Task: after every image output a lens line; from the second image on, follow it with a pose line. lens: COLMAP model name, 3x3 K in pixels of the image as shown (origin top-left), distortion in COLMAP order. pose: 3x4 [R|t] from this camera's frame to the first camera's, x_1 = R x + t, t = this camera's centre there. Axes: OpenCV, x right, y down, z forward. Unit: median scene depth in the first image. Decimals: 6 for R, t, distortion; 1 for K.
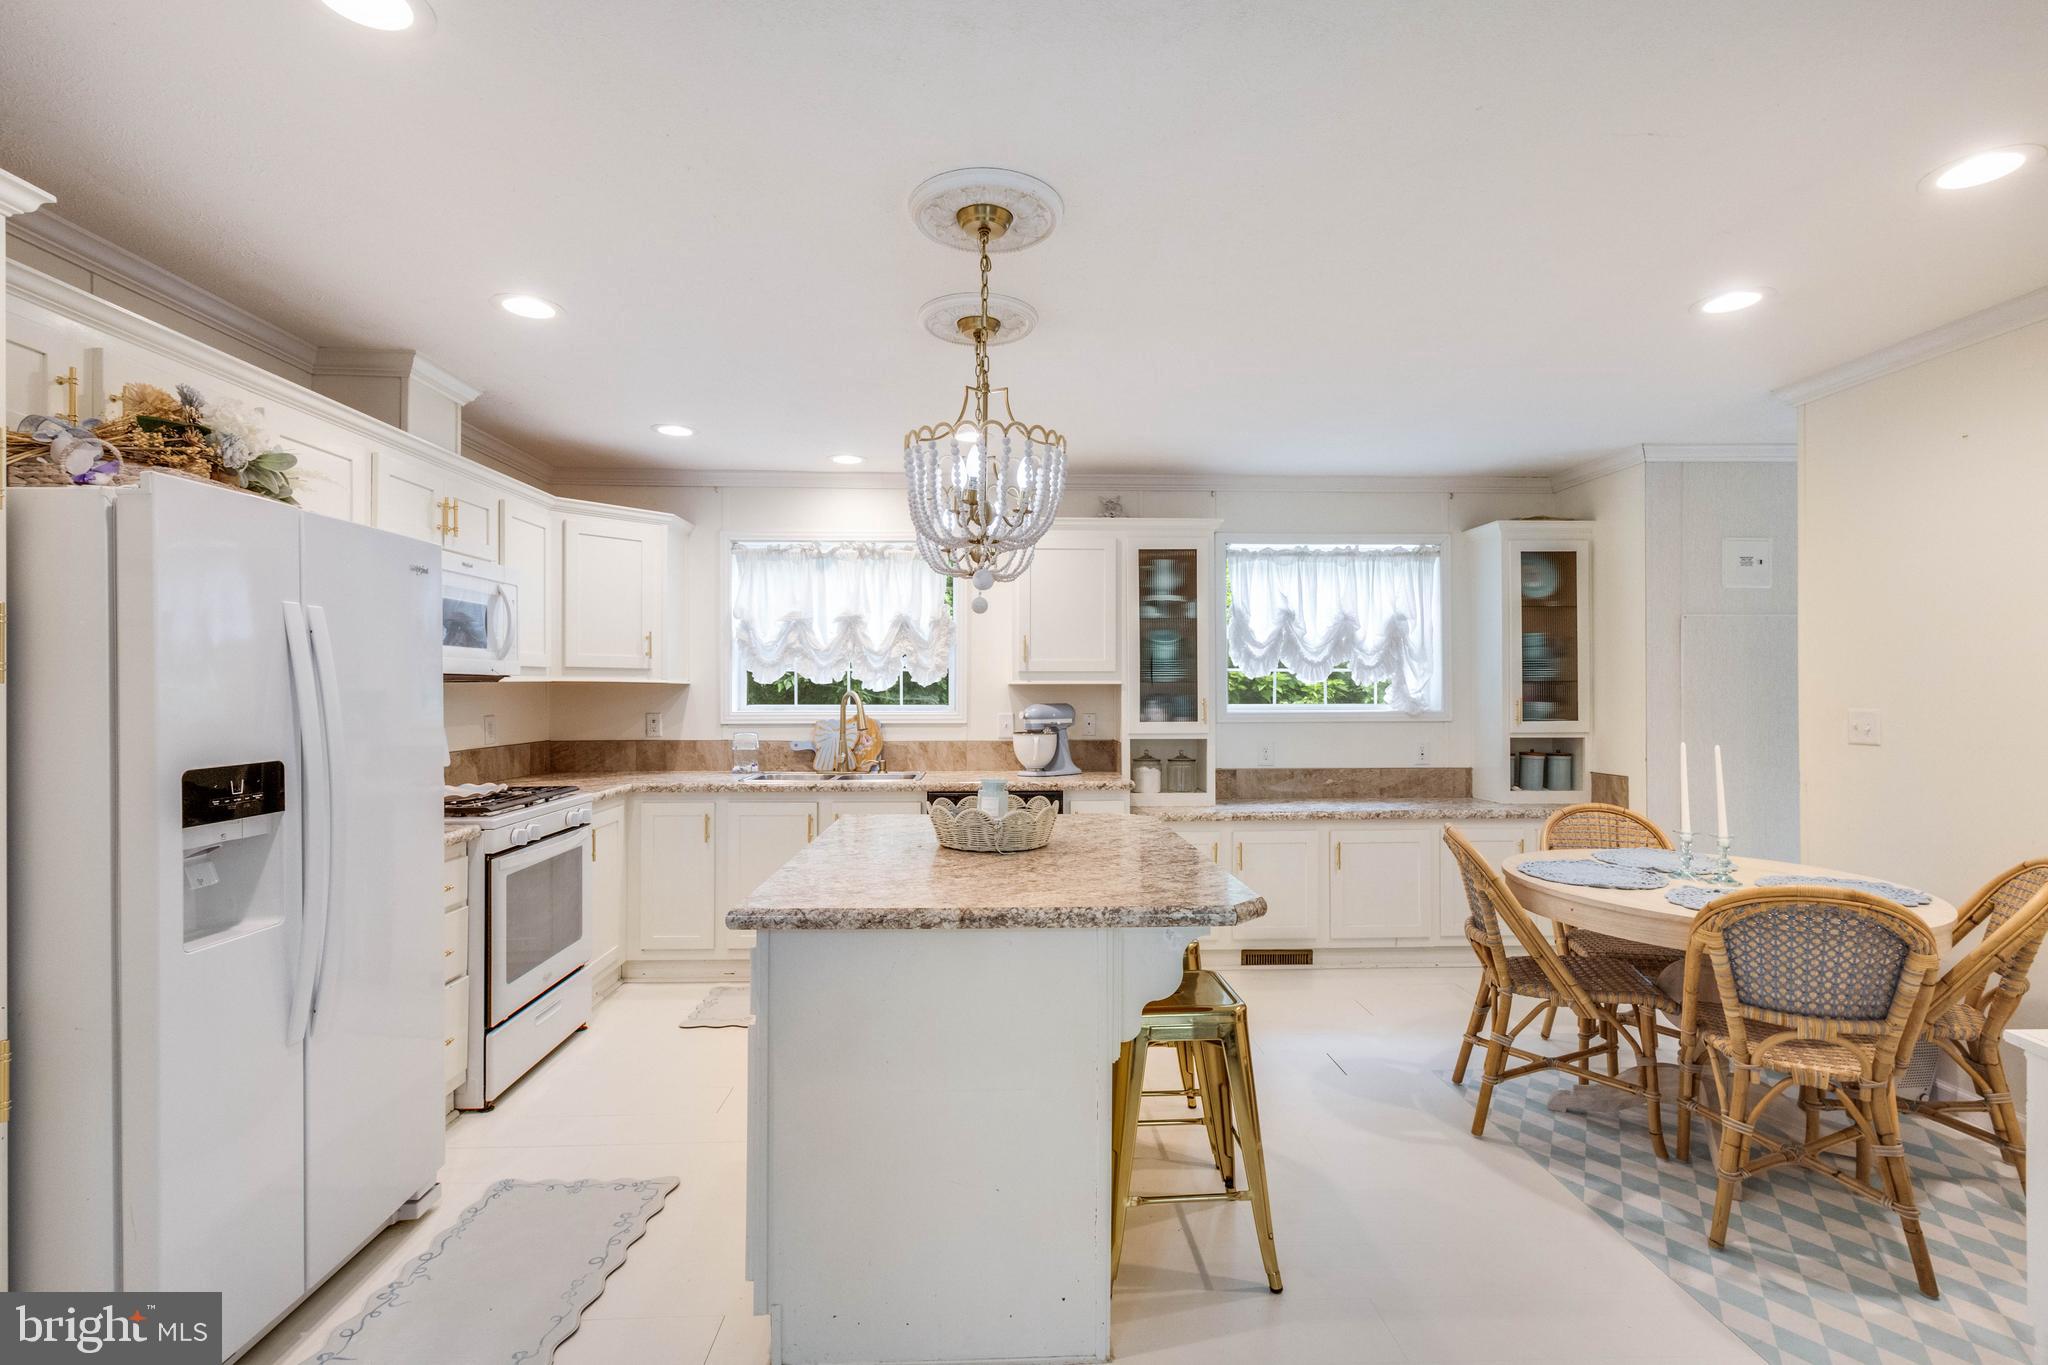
lens RADIAL K [[950.2, 0, 1026.5], [0, 950.2, 688.2], [0, 0, 1]] dist [0.002494, 0.000601]
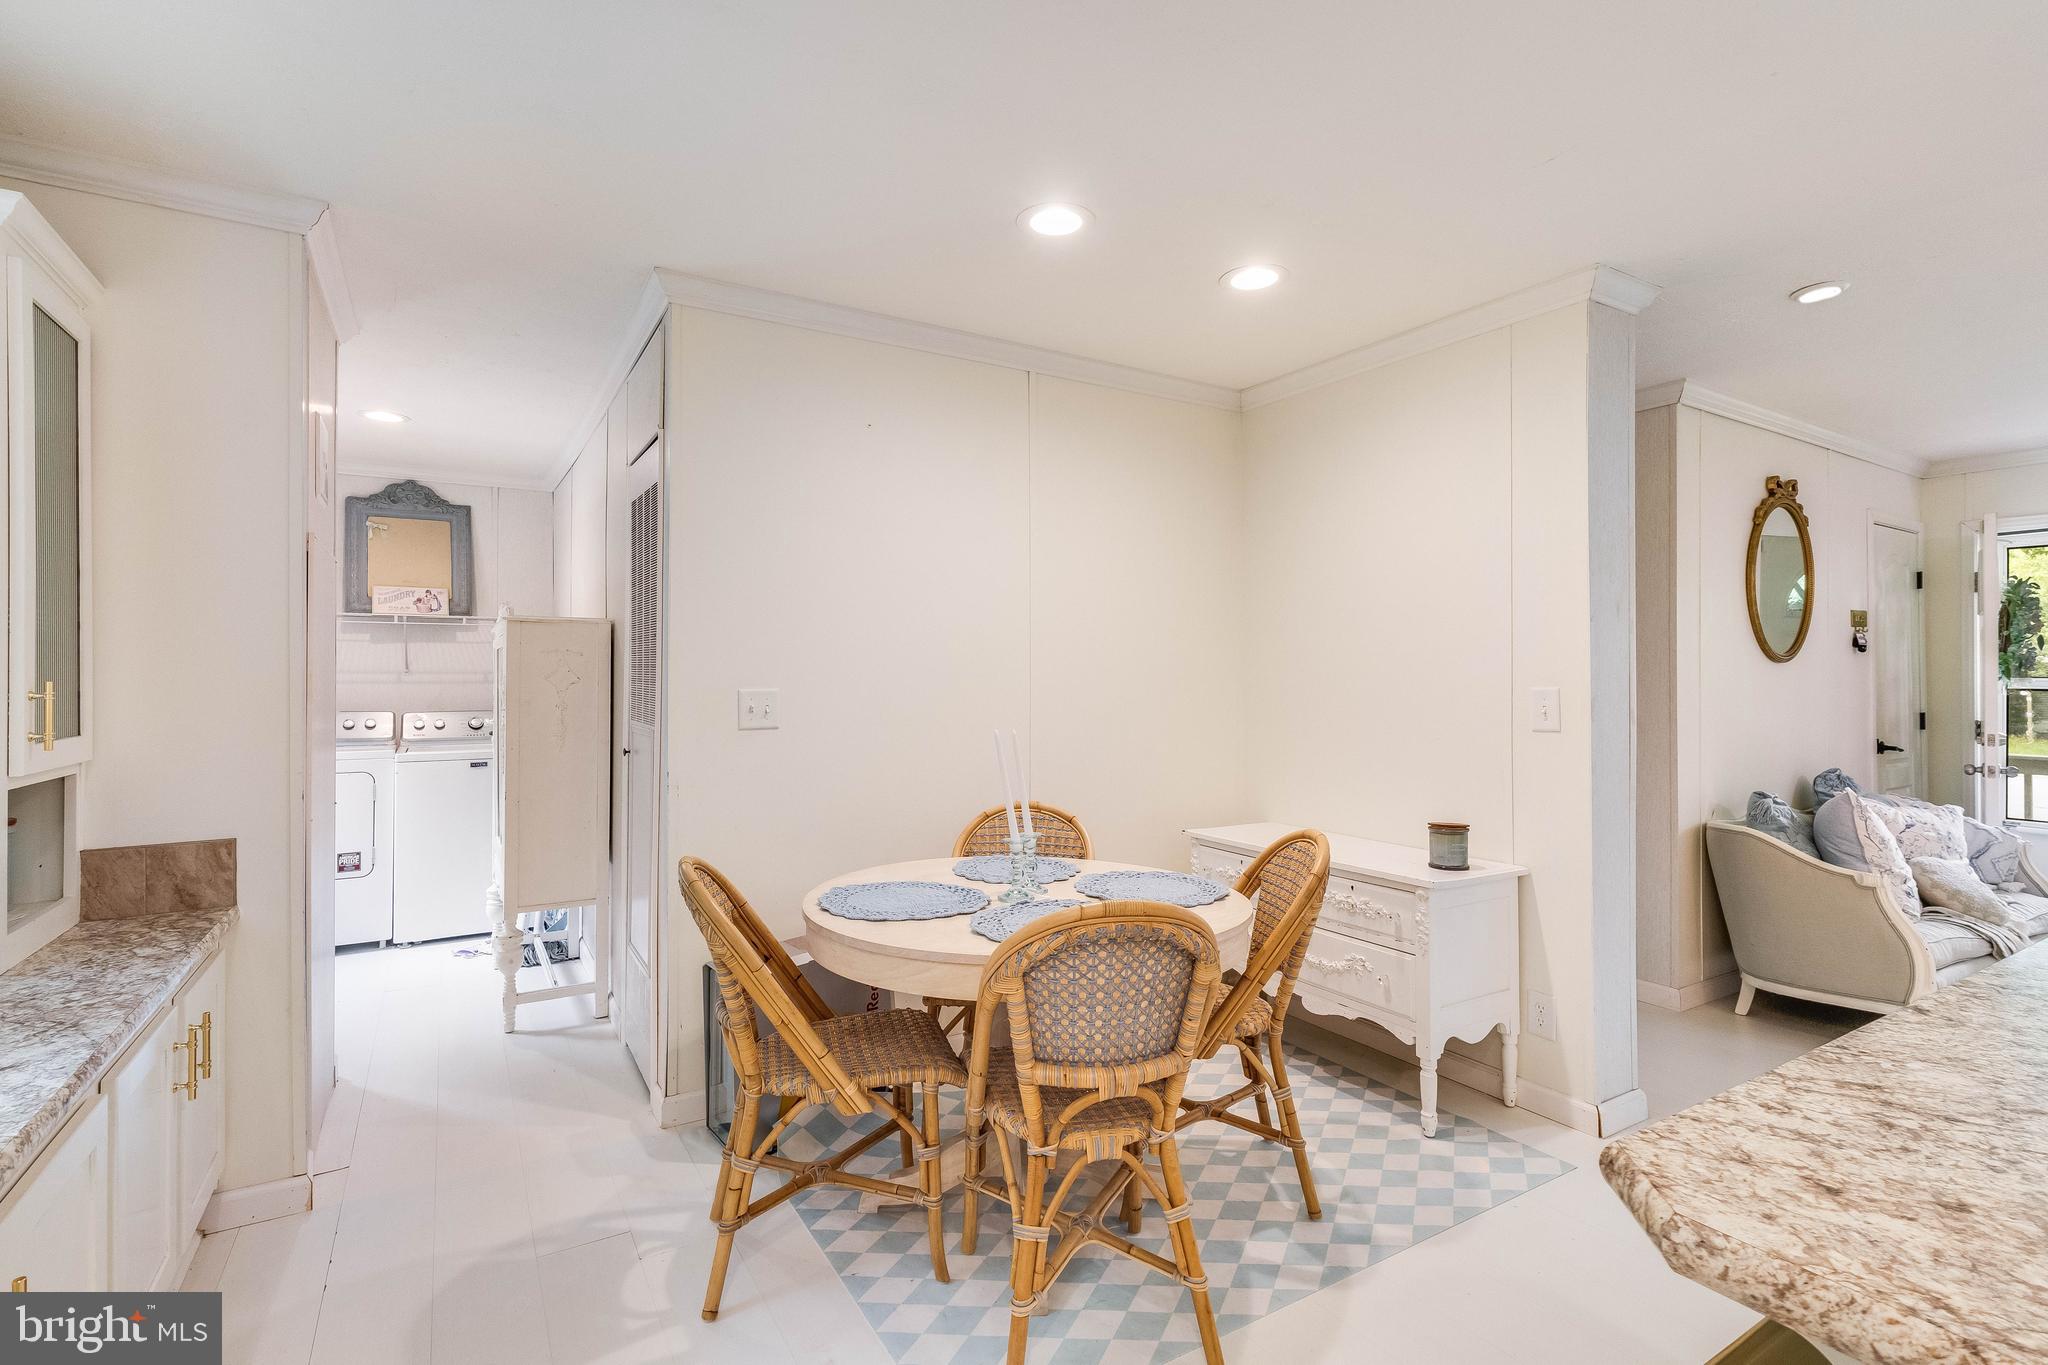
lens RADIAL K [[950.2, 0, 1020.0], [0, 950.2, 683.4], [0, 0, 1]] dist [0.002494, 0.000601]
pose [[-0.481230, -0.005989, 0.876574, -0.000901], [0.000745, 0.999974, 0.007240, 0.008073], [-0.876594, 0.004137, -0.481213, 0.885269]]
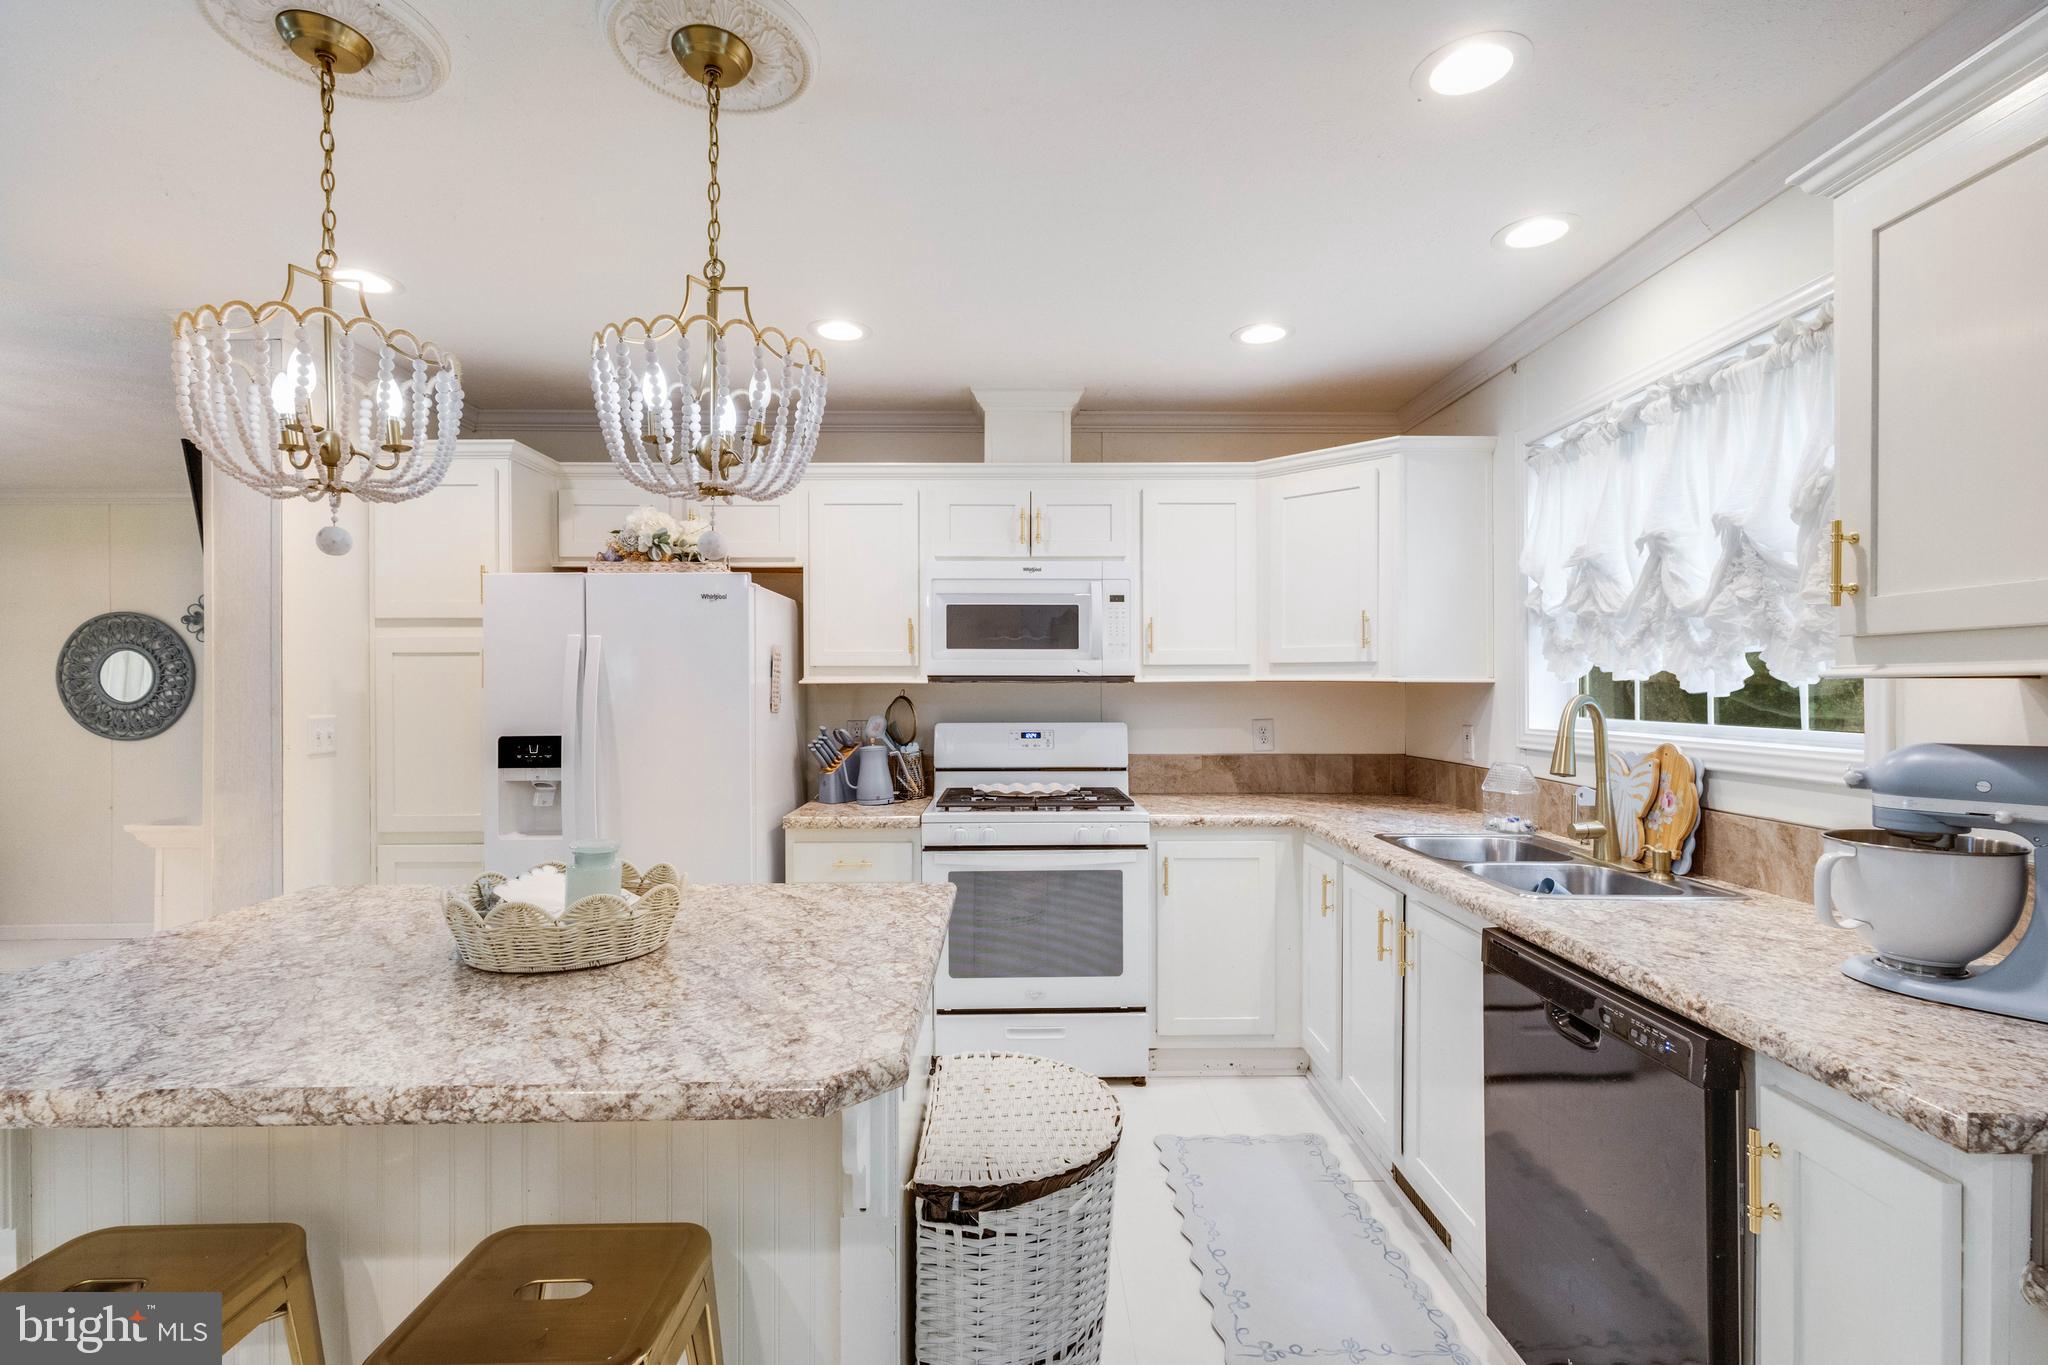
lens RADIAL K [[950.2, 0, 1030.9], [0, 950.2, 699.2], [0, 0, 1]] dist [0.002494, 0.000601]
pose [[-0.025620, 0.013353, -0.999583, 0.328848], [0.002414, 0.999909, 0.013295, -0.002263], [0.999669, -0.002072, -0.025650, 0.761613]]
